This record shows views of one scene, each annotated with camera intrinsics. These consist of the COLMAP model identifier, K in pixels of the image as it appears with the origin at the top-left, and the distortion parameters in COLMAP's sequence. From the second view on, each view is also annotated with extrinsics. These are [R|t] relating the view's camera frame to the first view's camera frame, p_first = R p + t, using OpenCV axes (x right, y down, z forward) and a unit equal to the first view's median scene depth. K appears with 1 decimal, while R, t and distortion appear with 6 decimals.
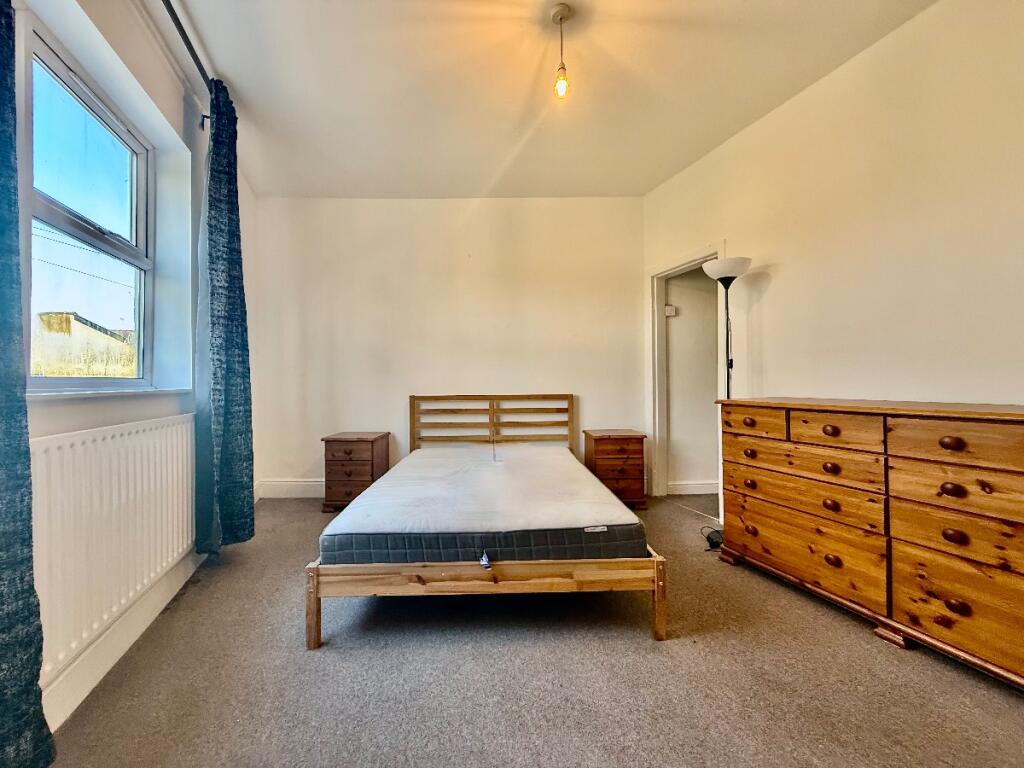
lens RADIAL K [[410.2, 0, 512.0], [0, 410.2, 384.0], [0, 0, 1]] dist [0.000528, 0.000036]
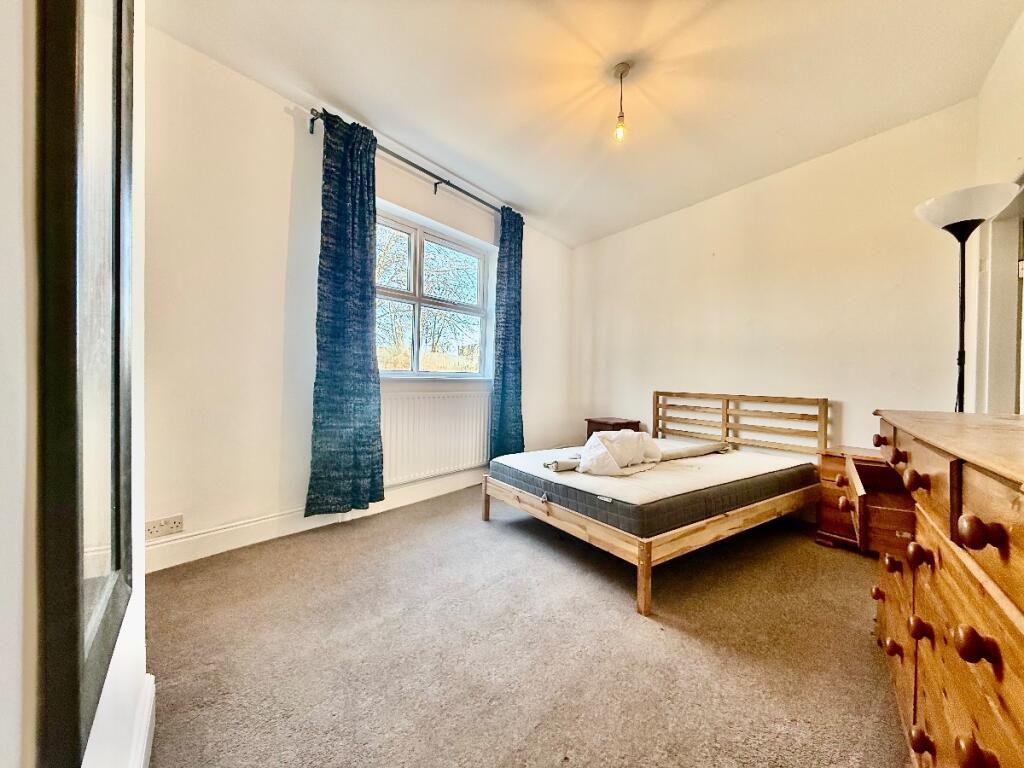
lens RADIAL K [[407.5, 0, 512.0], [0, 407.5, 384.0], [0, 0, 1]] dist [-0.000773, -0.000063]
pose [[0.543463, 0.032117, -0.838818, 0.820789], [-0.030683, 0.999360, 0.018385, -0.000644], [0.838872, 0.015746, 0.544101, 0.081721]]
